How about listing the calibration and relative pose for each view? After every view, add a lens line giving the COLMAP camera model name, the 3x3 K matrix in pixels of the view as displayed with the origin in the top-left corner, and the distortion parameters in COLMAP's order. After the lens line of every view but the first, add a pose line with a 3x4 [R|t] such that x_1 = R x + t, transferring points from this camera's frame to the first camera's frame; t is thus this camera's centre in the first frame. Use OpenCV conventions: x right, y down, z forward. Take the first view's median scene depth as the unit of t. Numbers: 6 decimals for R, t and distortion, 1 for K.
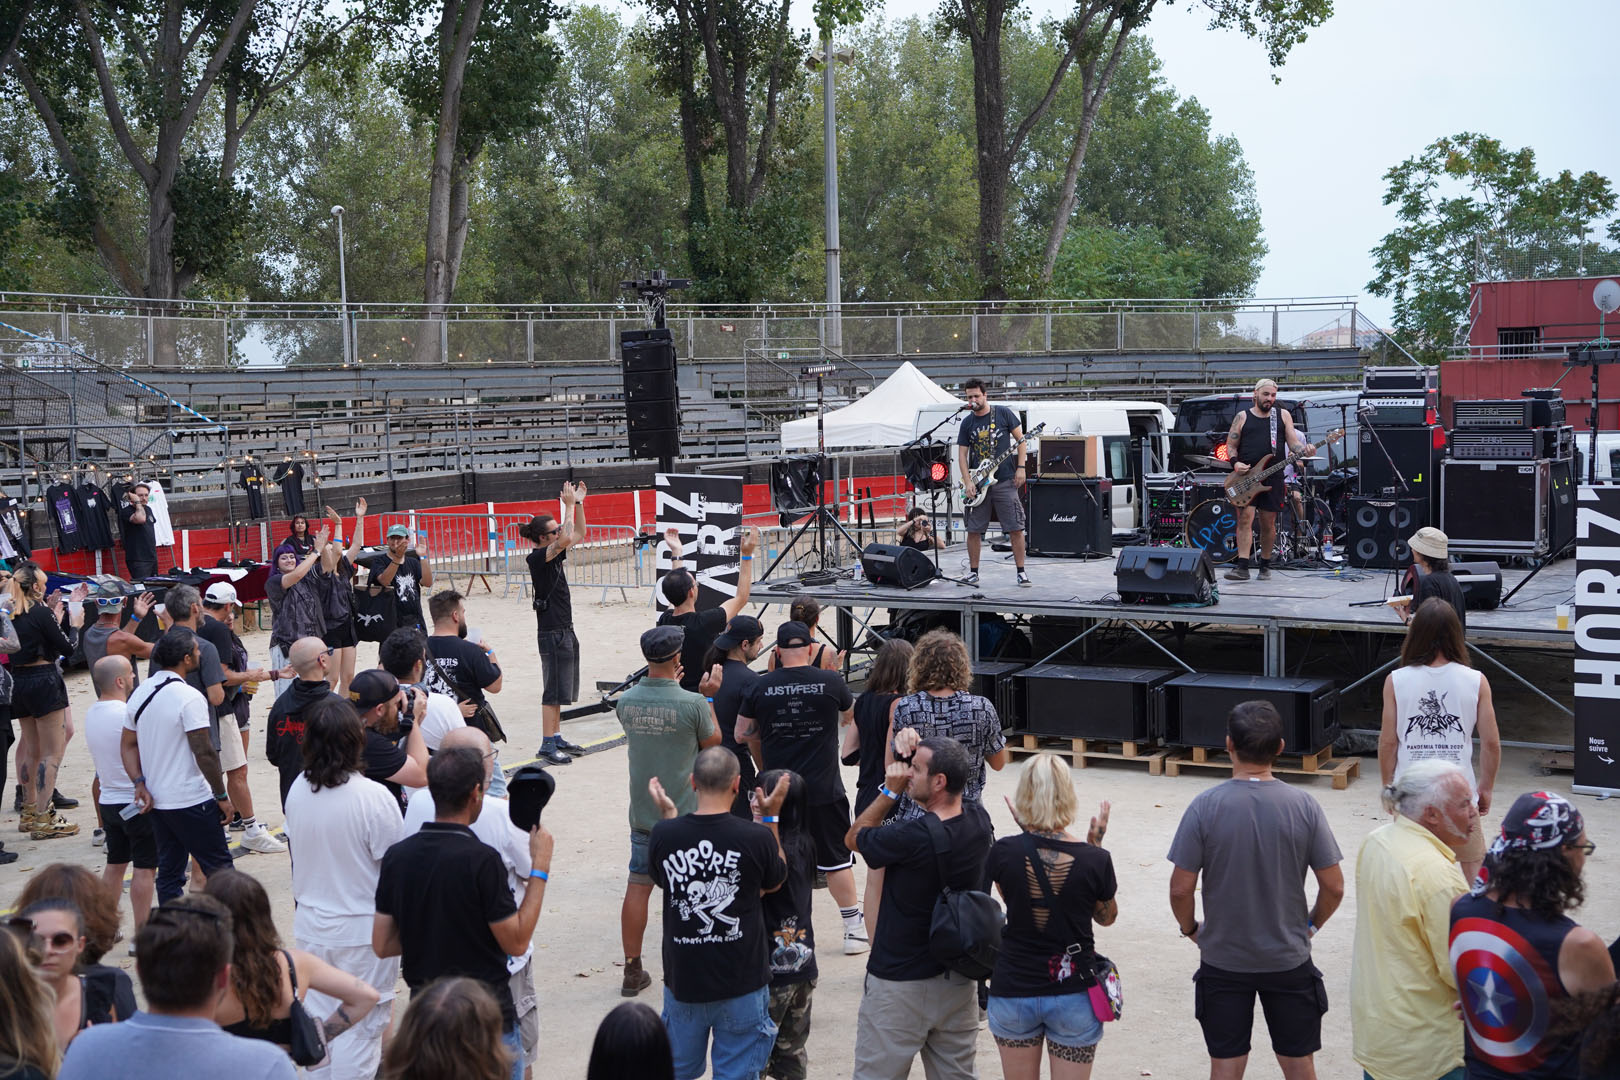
lens RADIAL K [[2164.2, 0, 810.0], [0, 2164.2, 540.0], [0, 0, 1]] dist [0.105293, 0.013705]
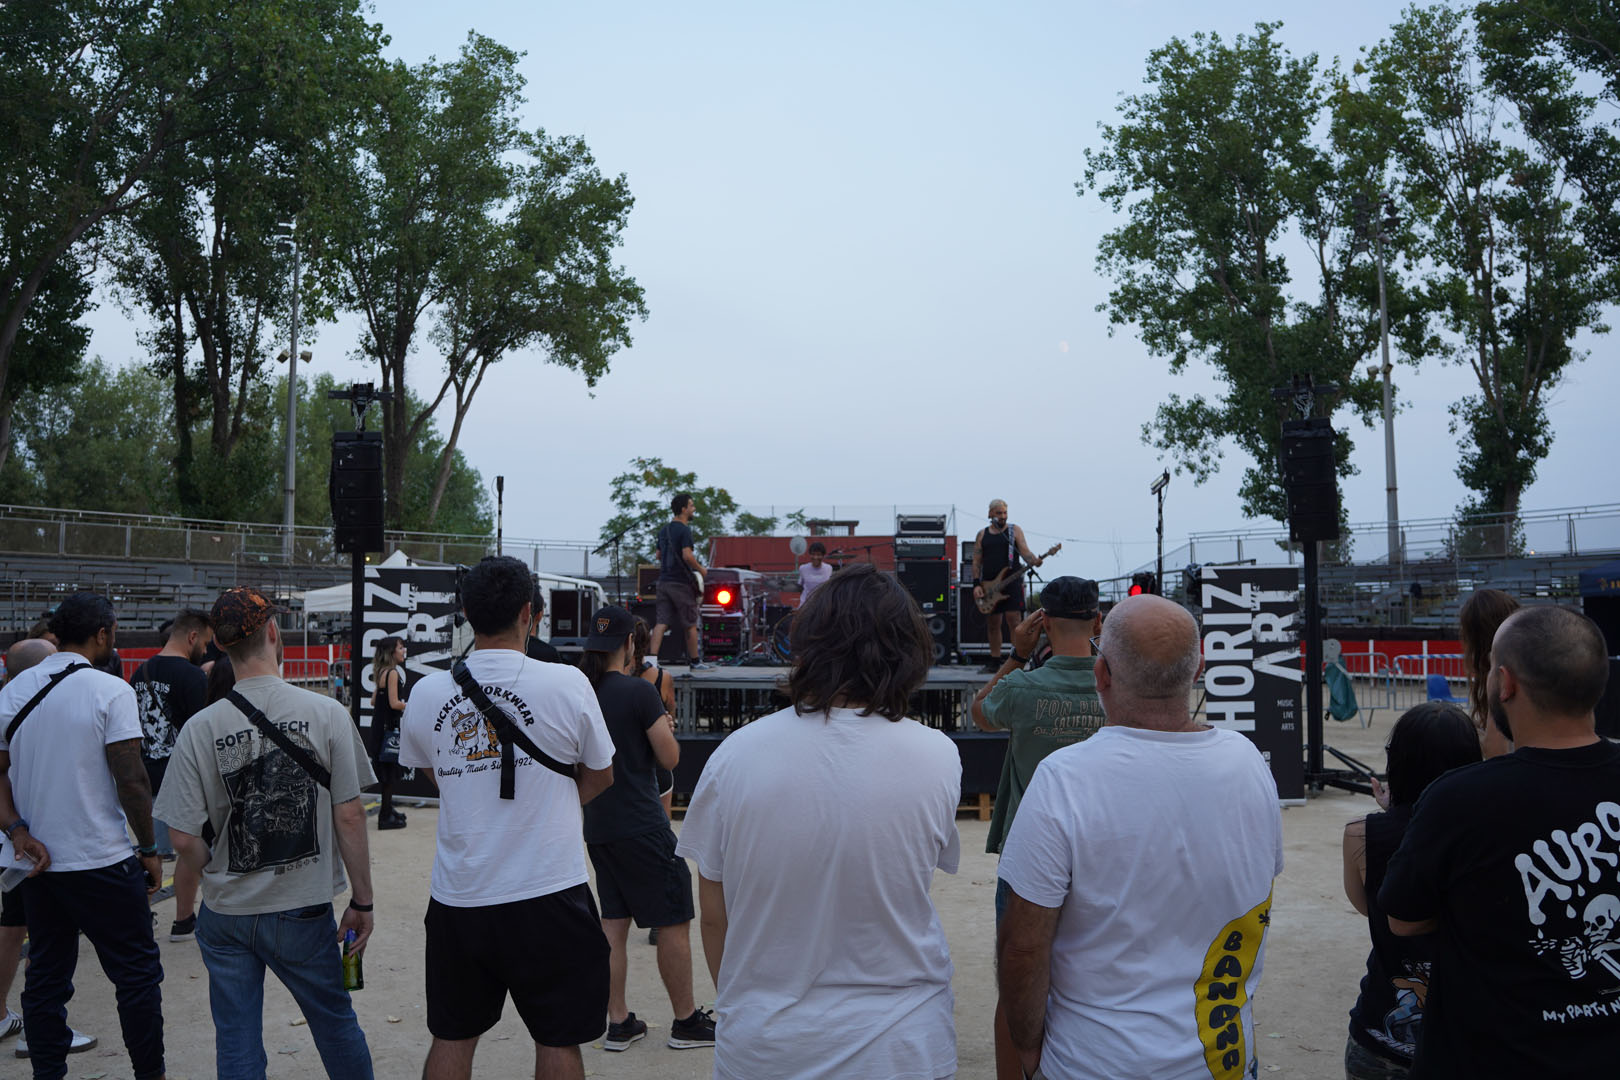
lens RADIAL K [[1298.6, 0, 692.4], [0, 1298.6, 539.2], [0, 0, 1]] dist [-0.244786, 0.418115]
pose [[0.912836, 0.047542, 0.405550, -0.080788], [0.016445, 0.988112, -0.152852, 0.024544], [-0.407996, 0.146198, 0.901202, 0.167845]]
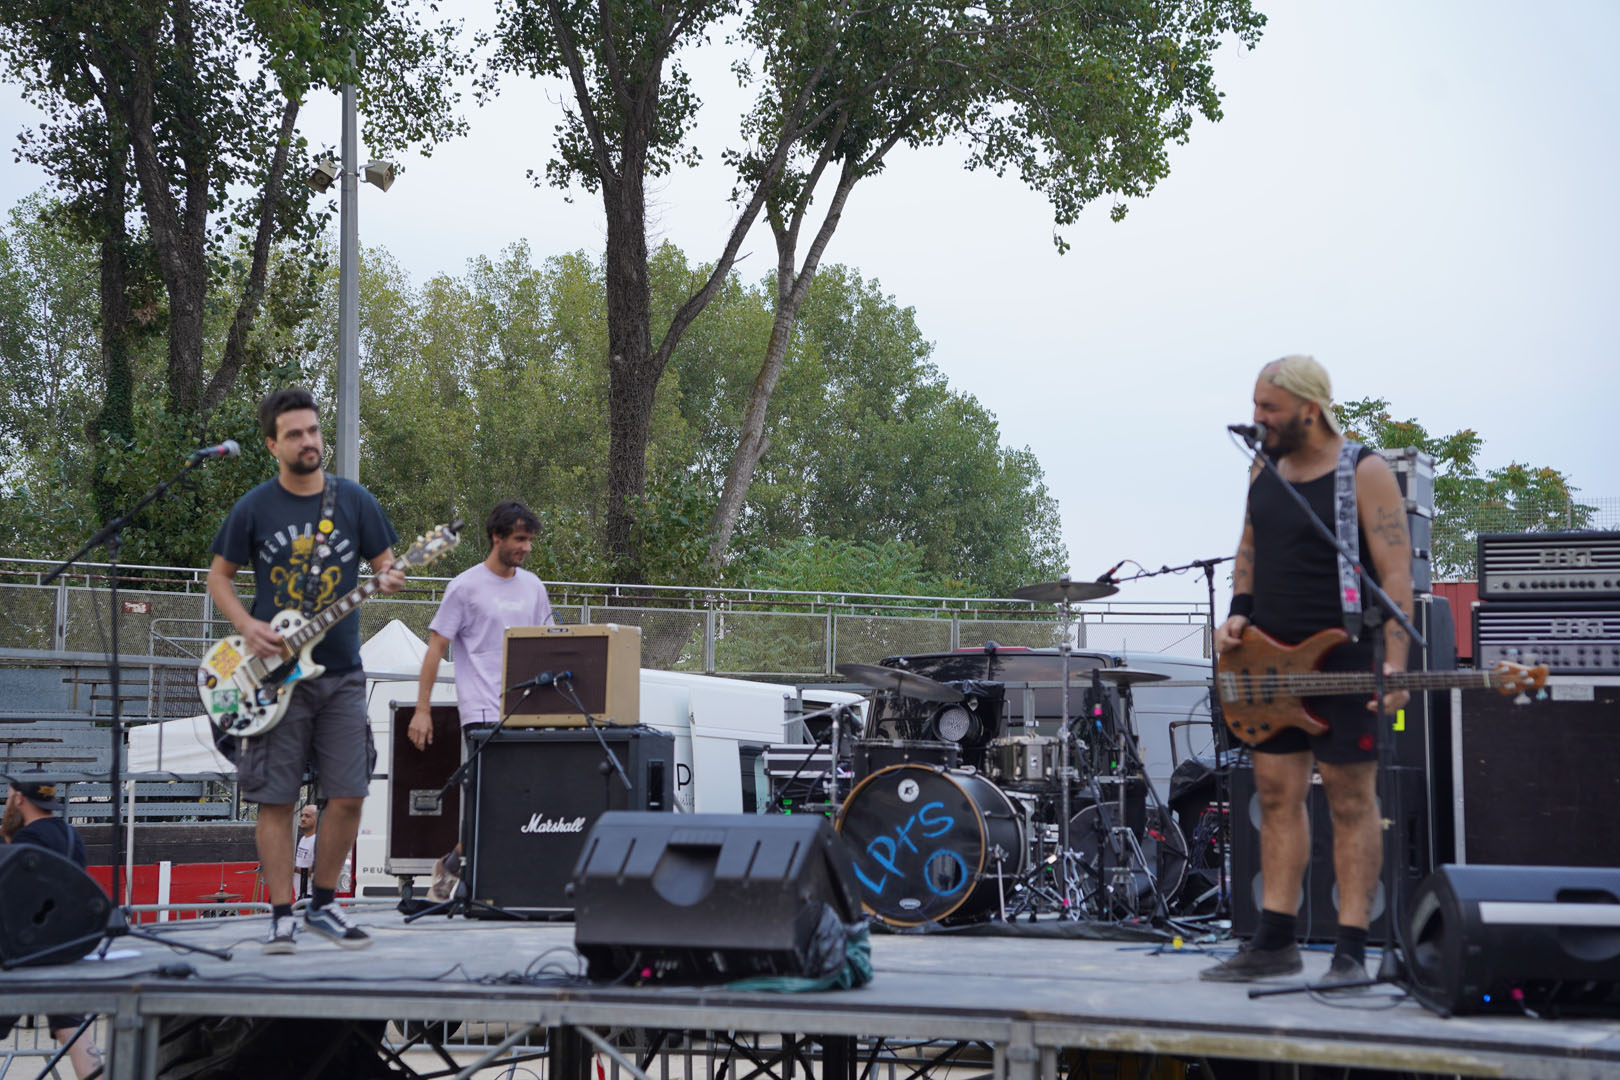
lens RADIAL K [[2810.7, 0, 810.0], [0, 2810.7, 540.0], [0, 0, 1]] dist [0.364762, 0.181172]
pose [[0.993842, 0.034026, 0.105456, 0.053777], [-0.014427, 0.983319, -0.181316, 0.017122], [-0.109867, 0.178678, 0.977754, 0.230601]]
